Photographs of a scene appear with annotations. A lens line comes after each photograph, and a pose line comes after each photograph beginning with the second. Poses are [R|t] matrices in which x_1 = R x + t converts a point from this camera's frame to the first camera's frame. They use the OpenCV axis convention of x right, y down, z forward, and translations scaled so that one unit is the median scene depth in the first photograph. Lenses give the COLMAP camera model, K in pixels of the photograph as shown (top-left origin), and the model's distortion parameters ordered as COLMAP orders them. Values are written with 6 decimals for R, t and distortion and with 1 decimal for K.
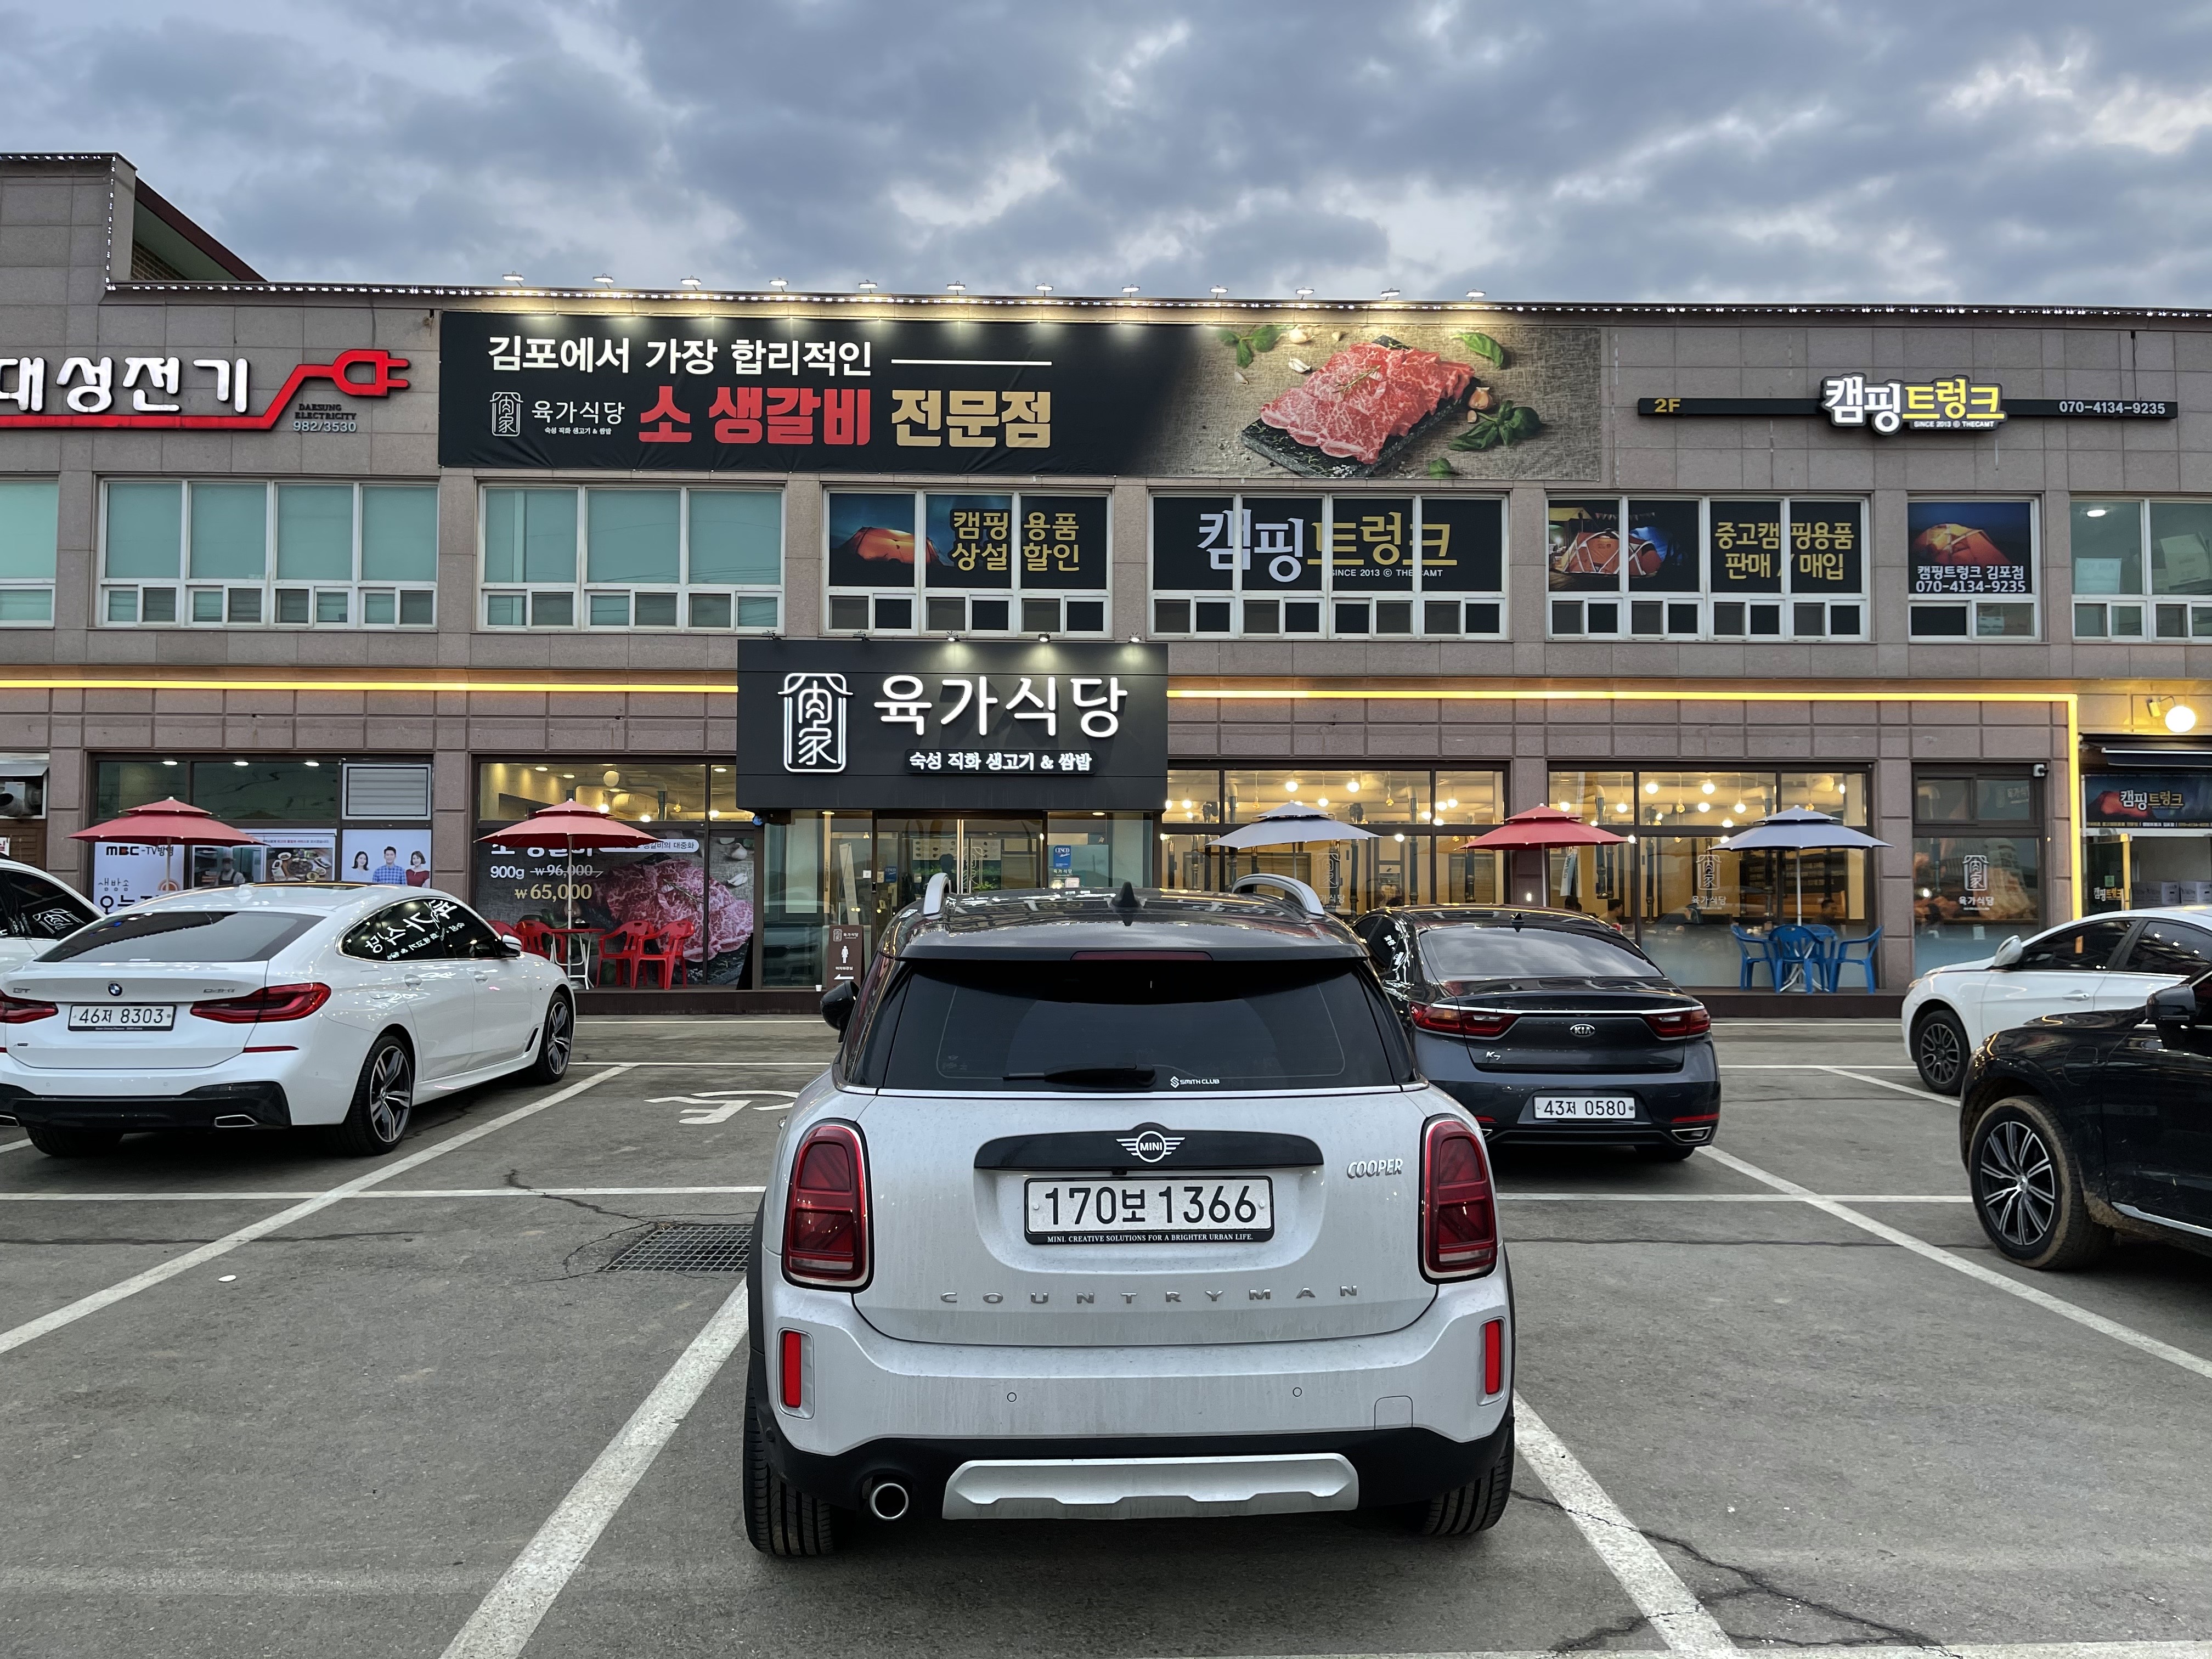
lens RADIAL K [[1644.2, 0, 1106.0], [0, 1644.2, 829.5], [0, 0, 1]] dist [0.102112, -0.140642]
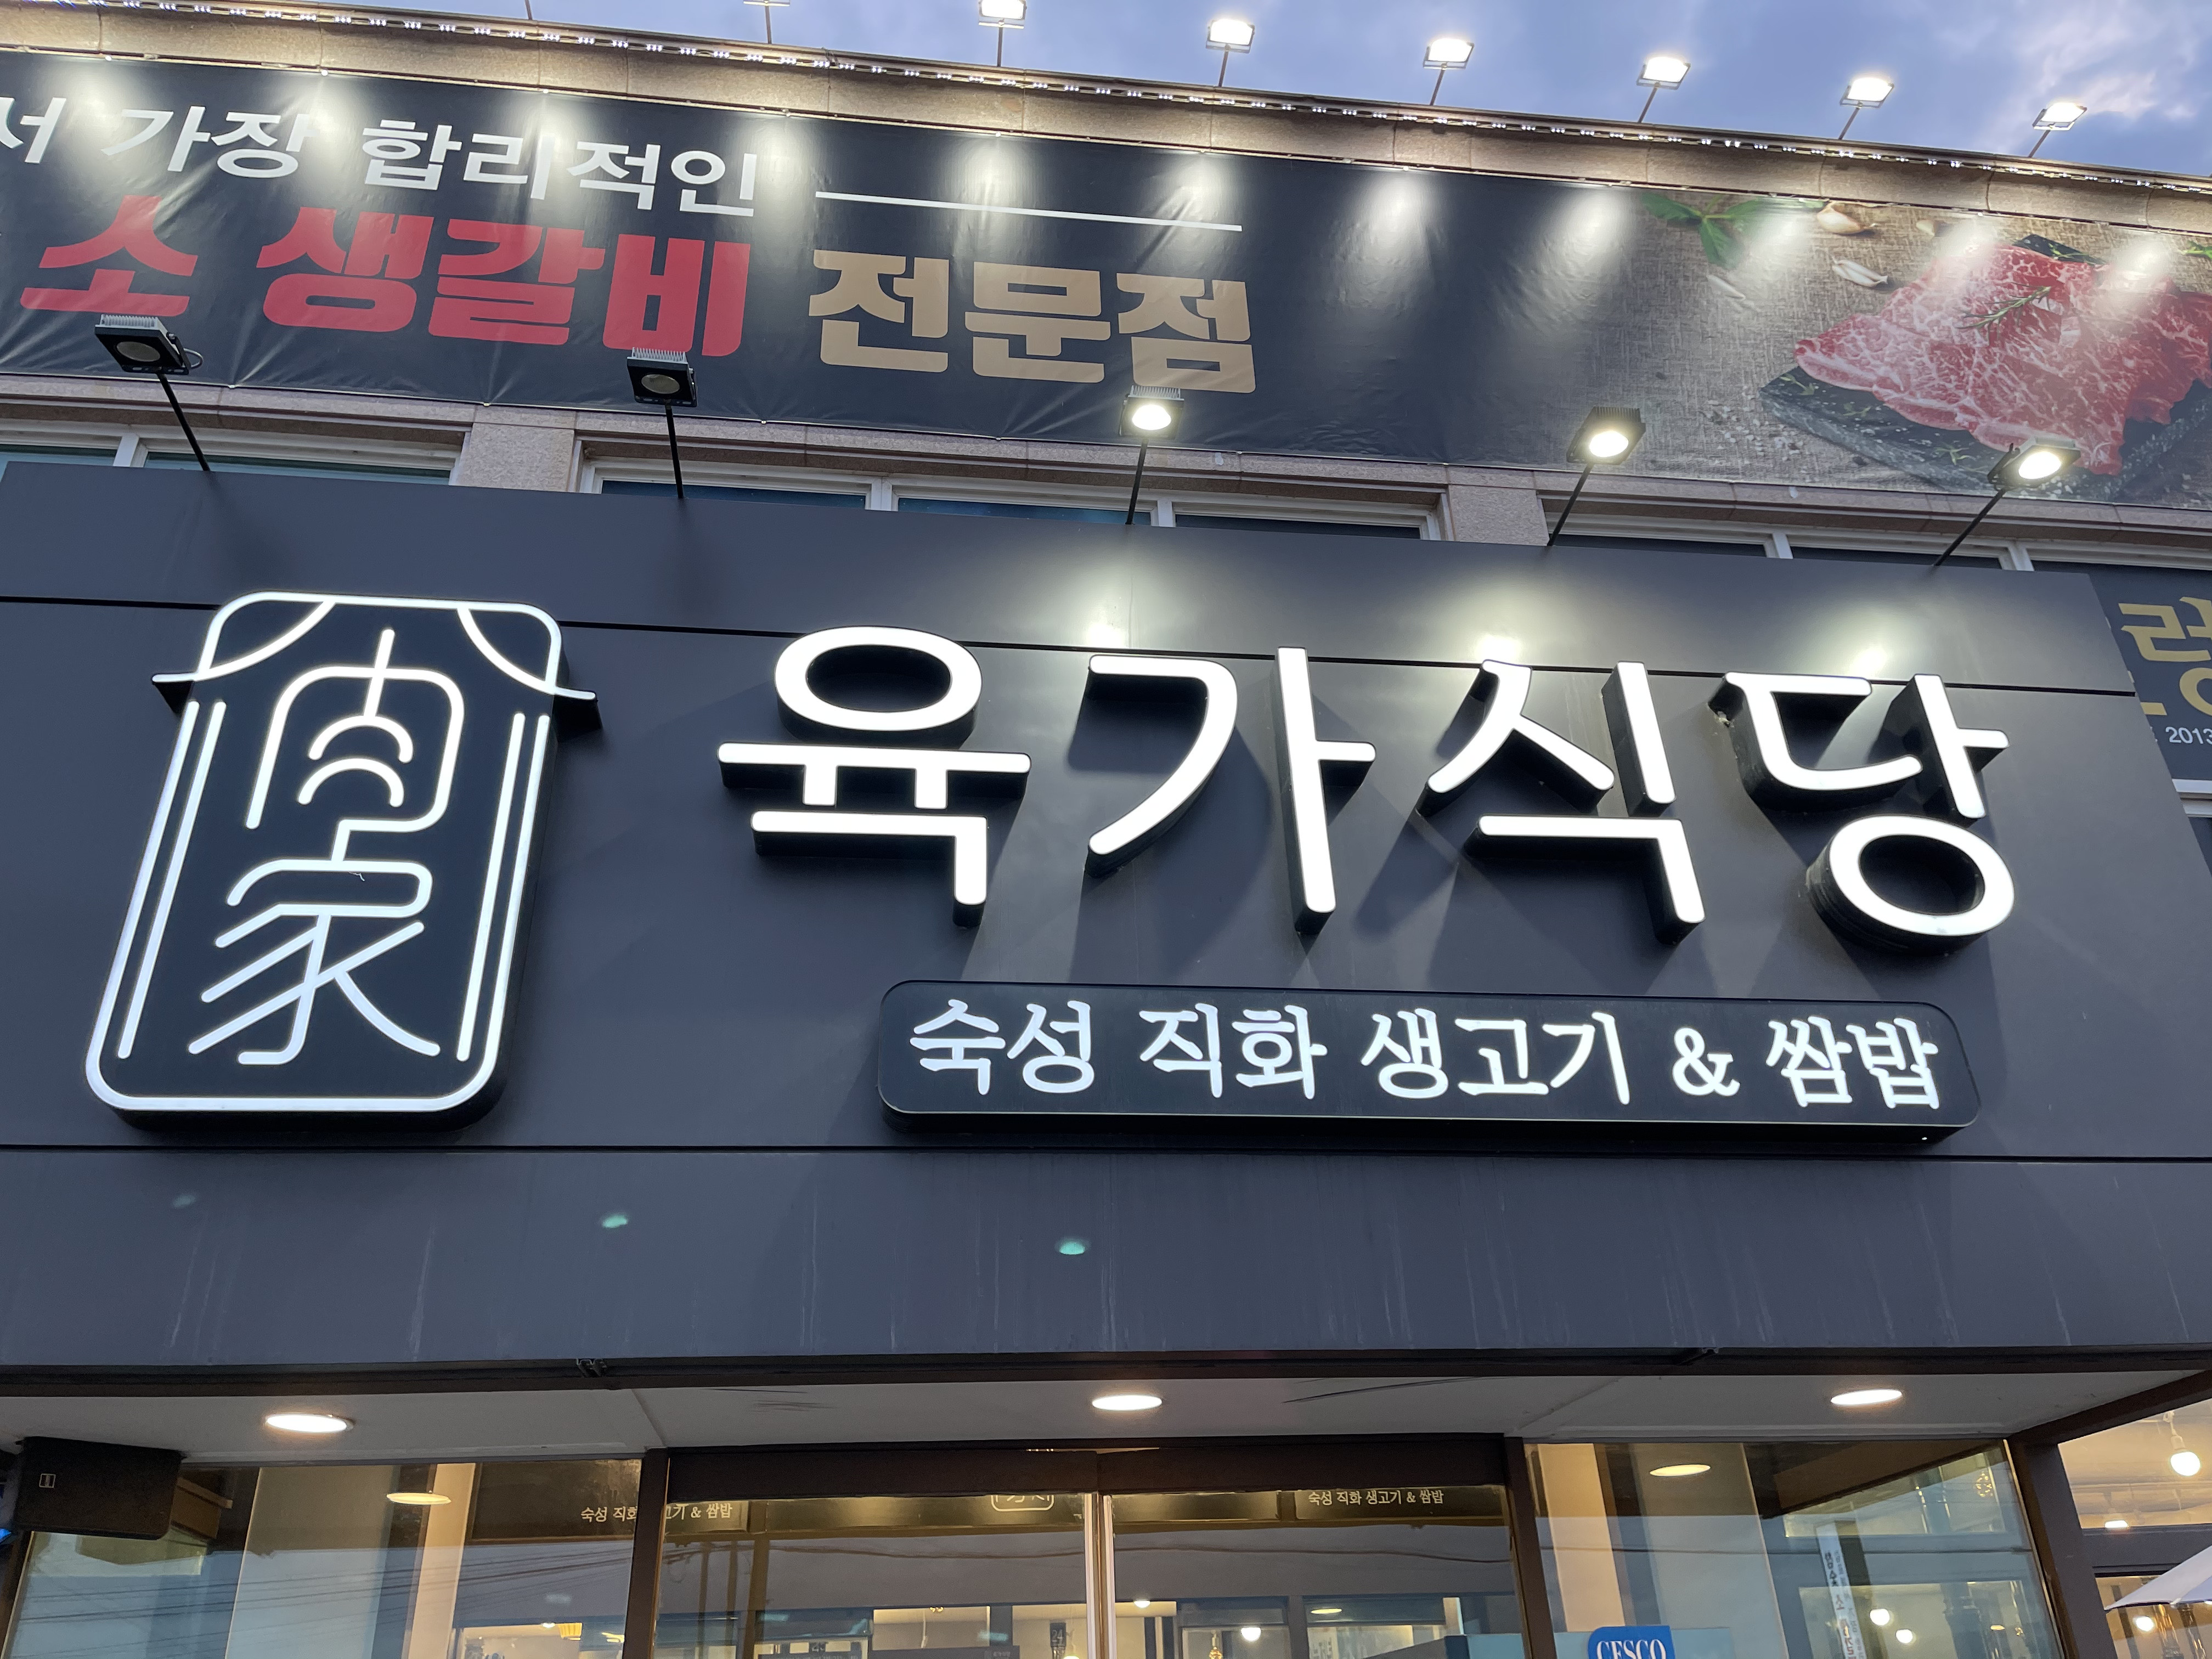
lens RADIAL K [[1644.2, 0, 1106.0], [0, 1644.2, 829.5], [0, 0, 1]] dist [0.102112, -0.140642]
pose [[0.994142, 0.016225, 0.106859, -0.117125], [0.034862, 0.887690, -0.459120, 0.015601], [-0.102307, 0.460156, 0.881924, 0.839274]]
